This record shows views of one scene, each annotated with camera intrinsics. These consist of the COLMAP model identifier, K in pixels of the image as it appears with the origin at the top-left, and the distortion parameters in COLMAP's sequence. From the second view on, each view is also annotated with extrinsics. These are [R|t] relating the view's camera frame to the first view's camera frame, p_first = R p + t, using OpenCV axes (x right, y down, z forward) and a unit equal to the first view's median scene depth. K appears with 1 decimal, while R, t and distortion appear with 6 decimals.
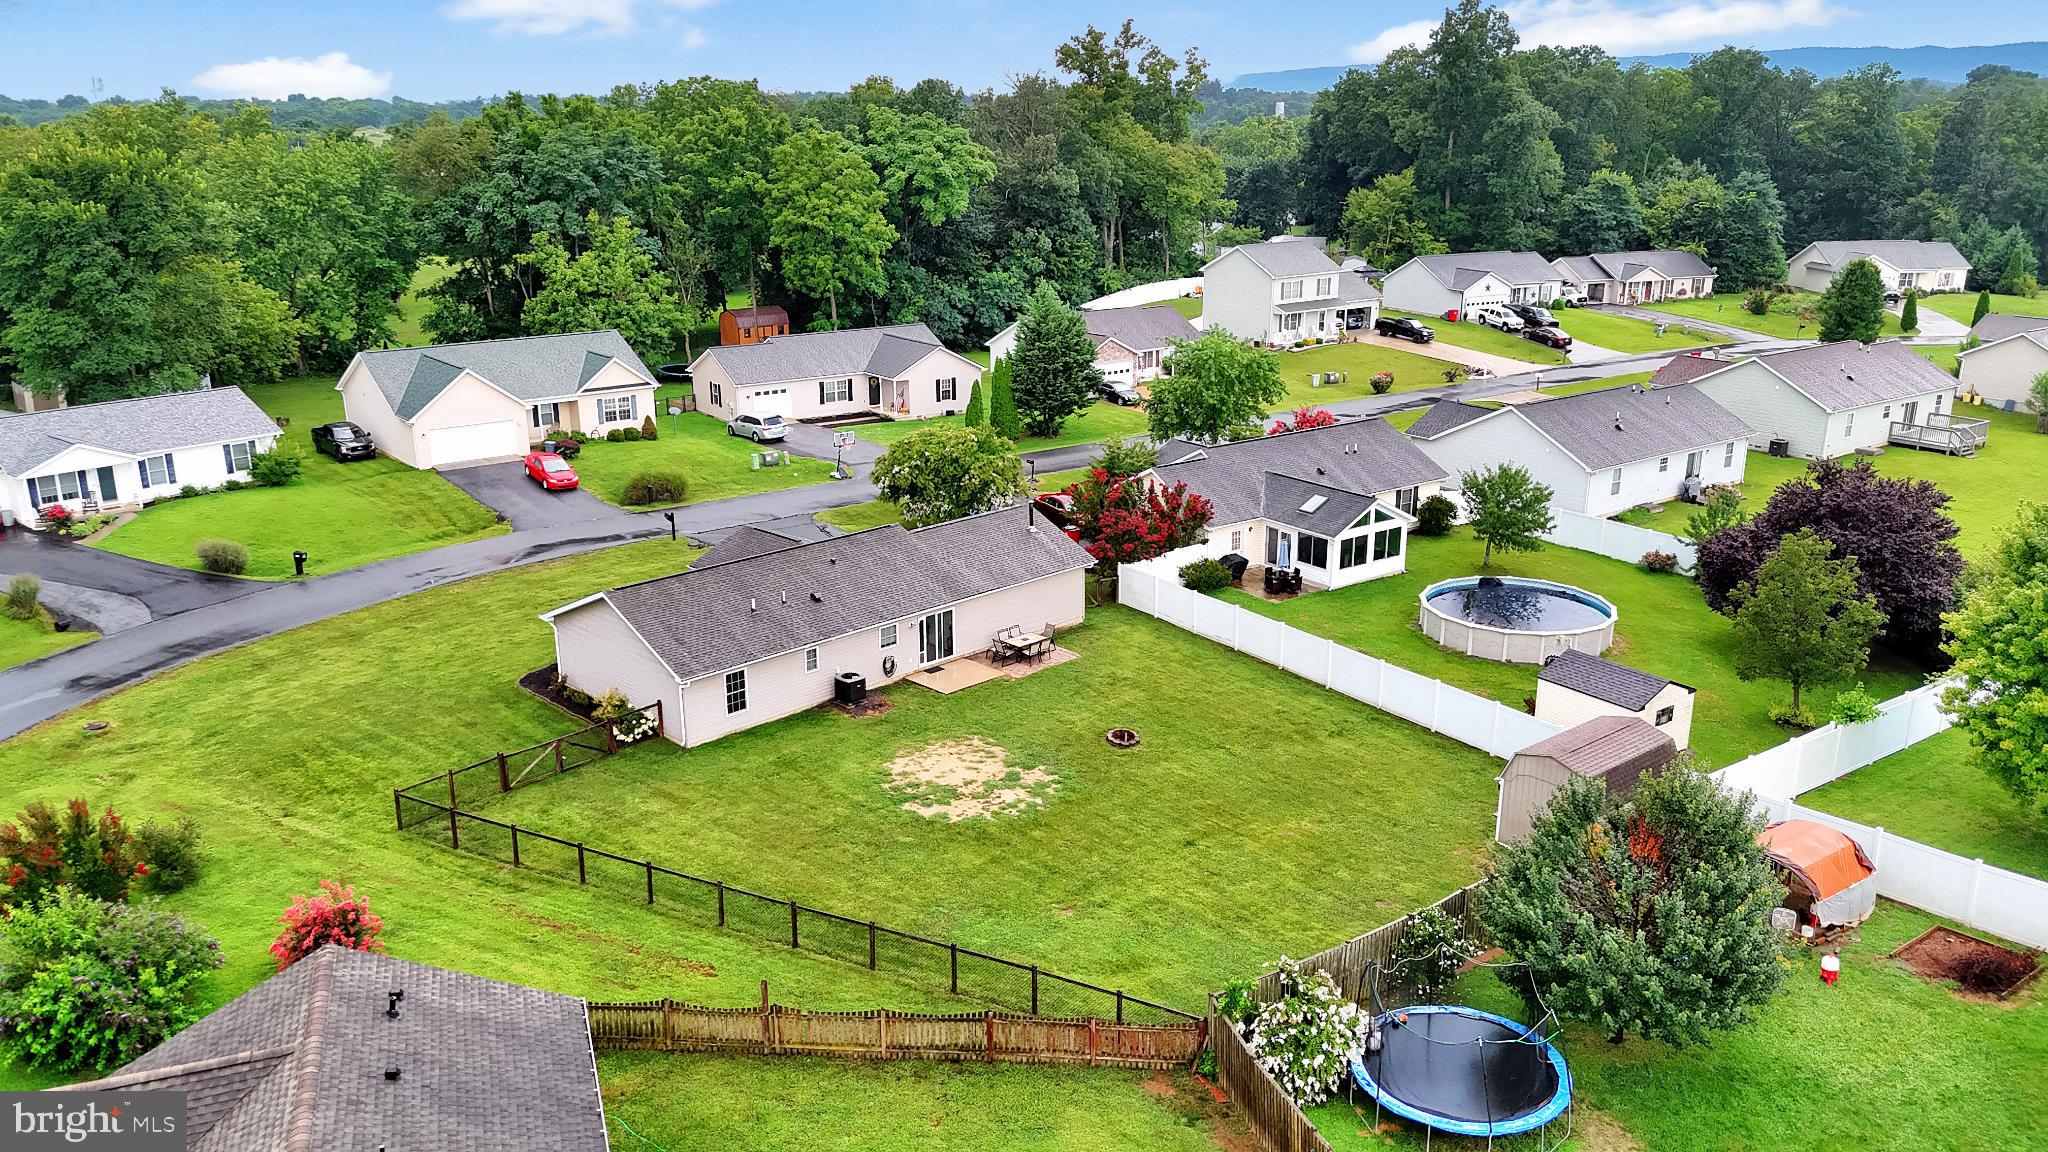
lens RADIAL K [[1511.1, 0, 1027.1], [0, 1511.1, 571.2], [0, 0, 1]] dist [0.045306, -0.007572]
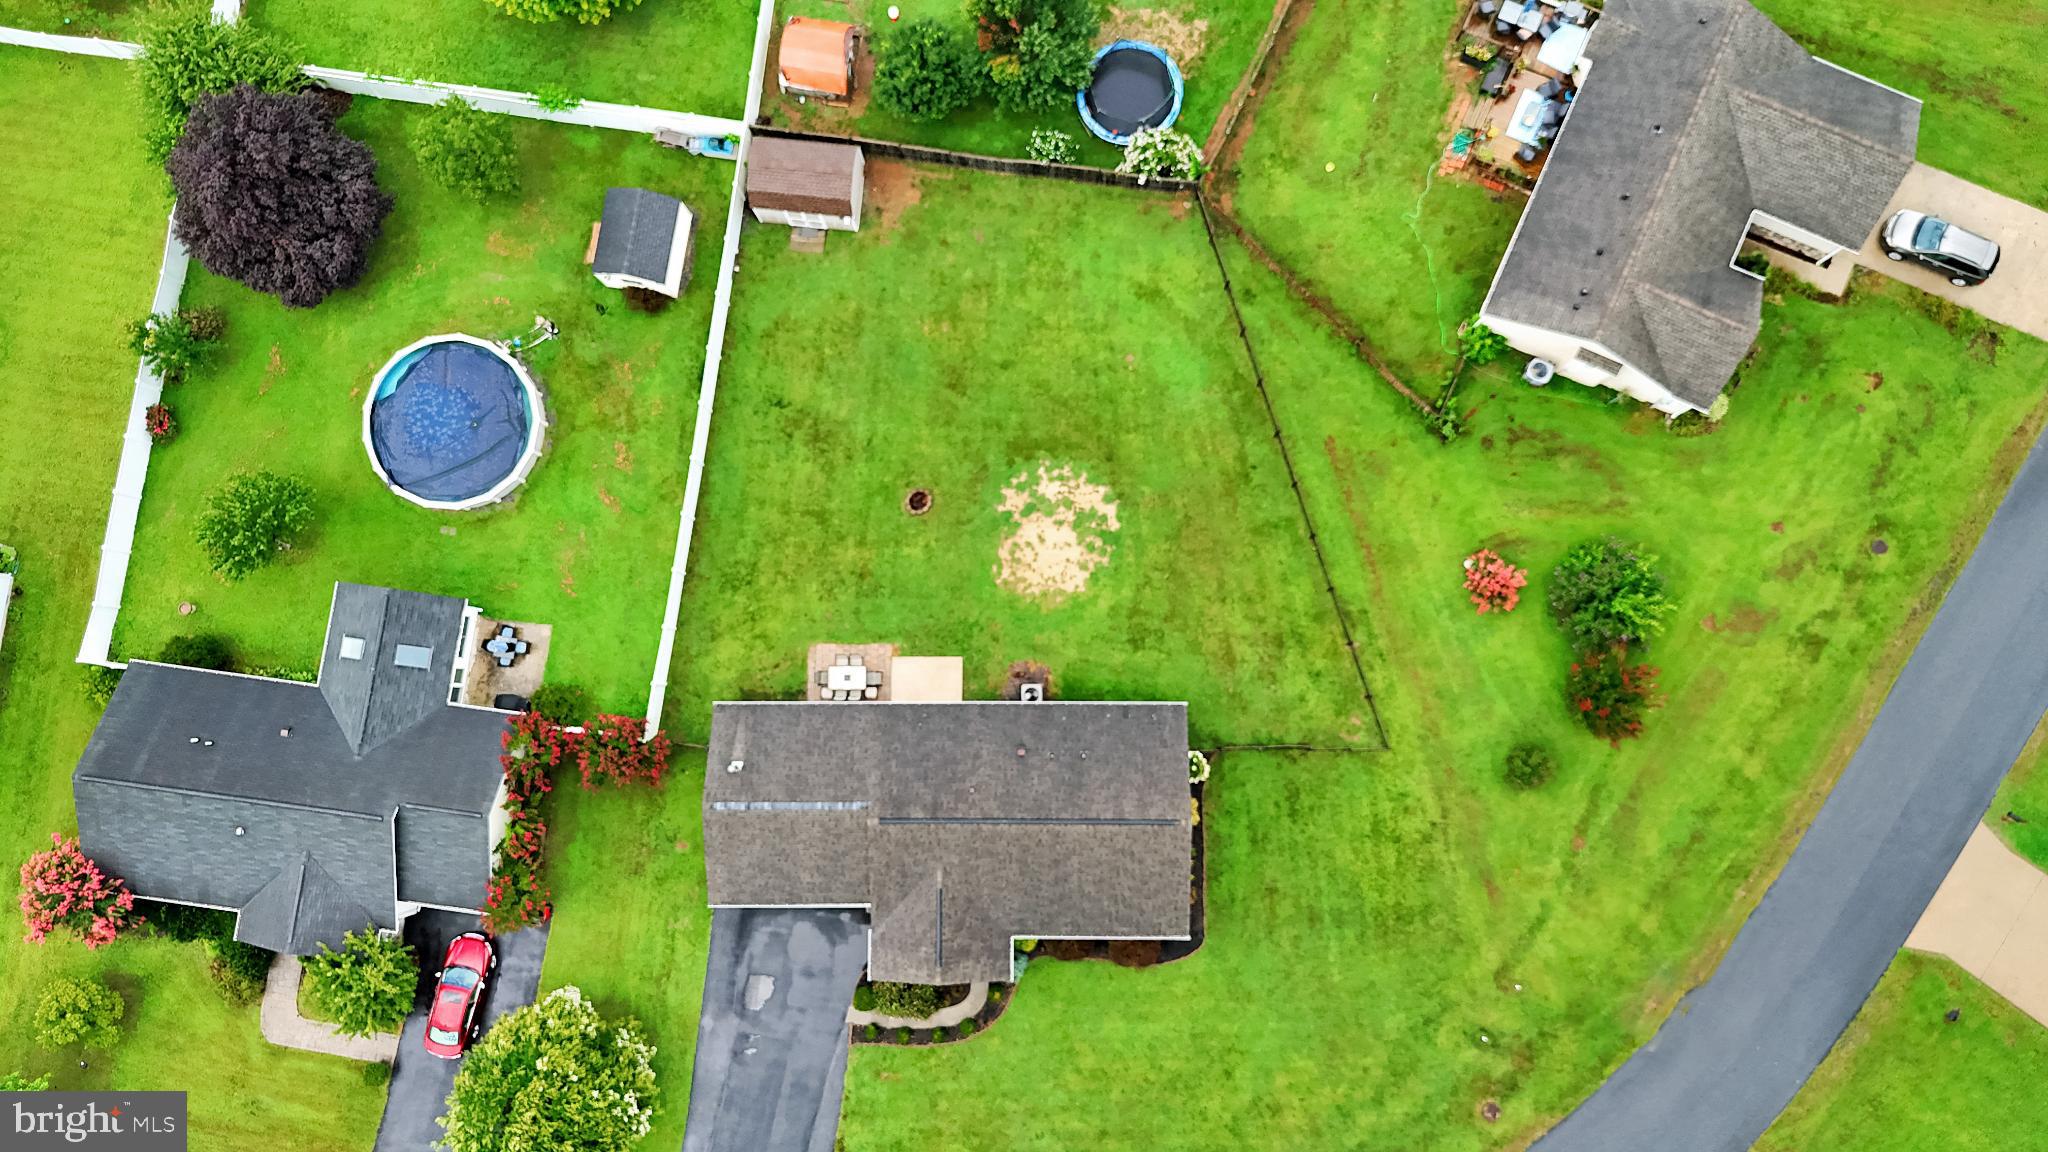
lens RADIAL K [[1511.1, 0, 1027.1], [0, 1511.1, 571.2], [0, 0, 1]] dist [0.045306, -0.007572]
pose [[-0.712638, -0.696455, 0.084241, -0.167402], [0.217036, -0.104686, 0.970534, -1.236625], [-0.667115, 0.709923, 0.225759, 0.748059]]
